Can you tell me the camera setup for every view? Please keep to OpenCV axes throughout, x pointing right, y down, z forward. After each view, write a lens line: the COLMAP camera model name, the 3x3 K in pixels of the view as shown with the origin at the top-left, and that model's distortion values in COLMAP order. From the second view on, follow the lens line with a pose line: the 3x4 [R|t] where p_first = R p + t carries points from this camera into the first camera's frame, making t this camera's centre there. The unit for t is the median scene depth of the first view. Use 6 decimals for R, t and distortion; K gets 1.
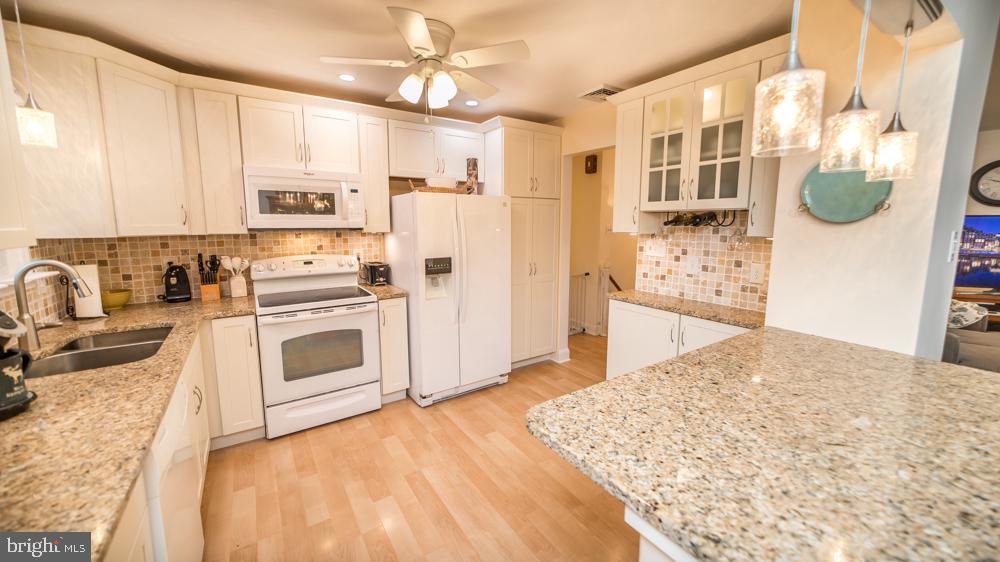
lens RADIAL K [[376.4, 0, 501.5], [0, 376.4, 268.3], [0, 0, 1]] dist [-0.001472, -0.000088]
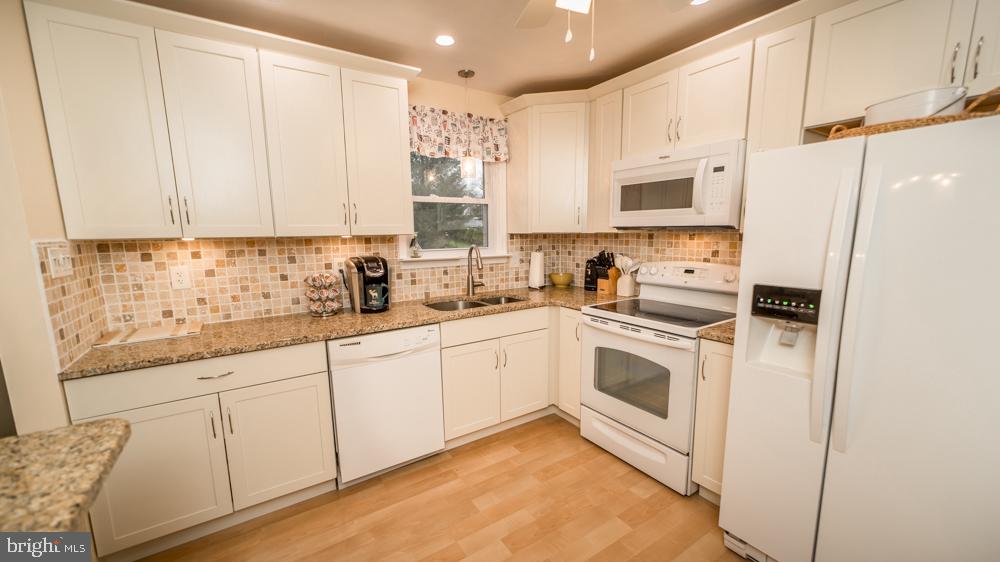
lens RADIAL K [[392.6, 0, 502.2], [0, 392.6, 295.2], [0, 0, 1]] dist [-0.001742, -0.000180]
pose [[0.002700, 0.161686, -0.986839, 0.331689], [-0.114574, 0.980394, 0.160317, -0.057356], [0.993411, 0.112633, 0.021172, 0.649575]]
